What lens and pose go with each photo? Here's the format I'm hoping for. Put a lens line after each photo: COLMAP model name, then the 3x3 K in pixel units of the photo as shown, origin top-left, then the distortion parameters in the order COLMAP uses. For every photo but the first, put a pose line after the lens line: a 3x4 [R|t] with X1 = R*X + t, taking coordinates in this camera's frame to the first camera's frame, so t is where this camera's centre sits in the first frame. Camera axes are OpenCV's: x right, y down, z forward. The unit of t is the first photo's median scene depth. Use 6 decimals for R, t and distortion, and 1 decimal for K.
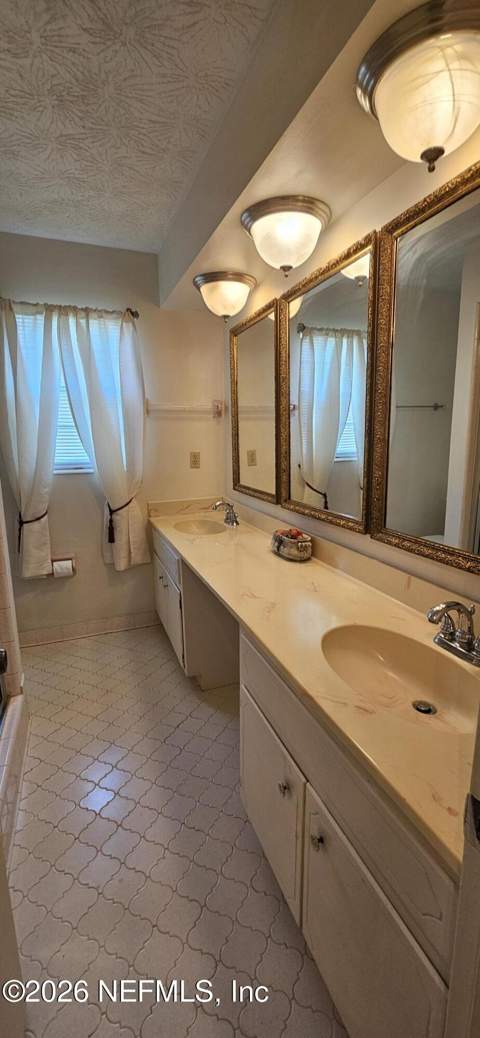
lens RADIAL K [[432.5, 0, 254.1], [0, 432.5, 522.8], [0, 0, 1]] dist [-0.001179, 0.000541]
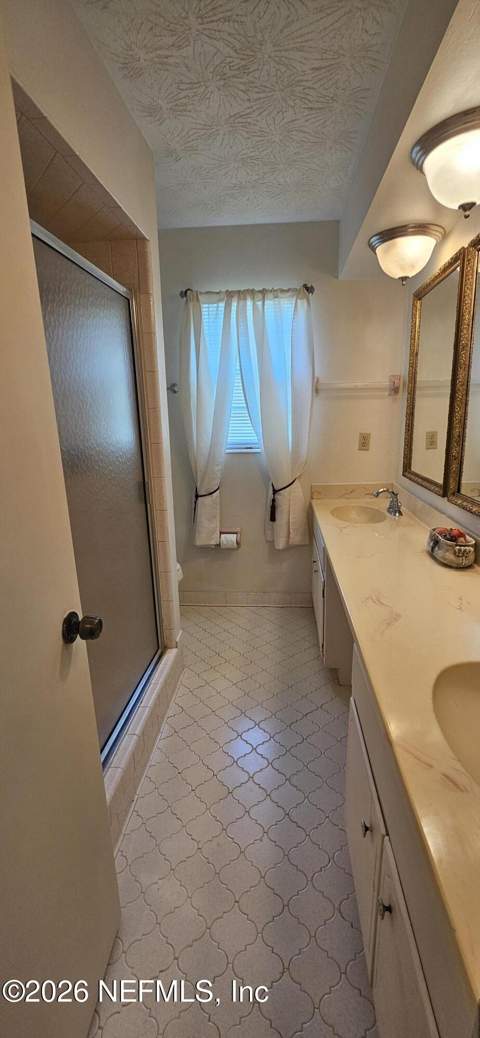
lens RADIAL K [[432.5, 0, 254.1], [0, 432.5, 522.8], [0, 0, 1]] dist [-0.001179, 0.000541]
pose [[0.897012, 0.098805, -0.430822, 0.084006], [-0.076040, 0.994659, 0.069793, -0.021455], [0.435417, -0.029845, 0.899734, 0.061285]]
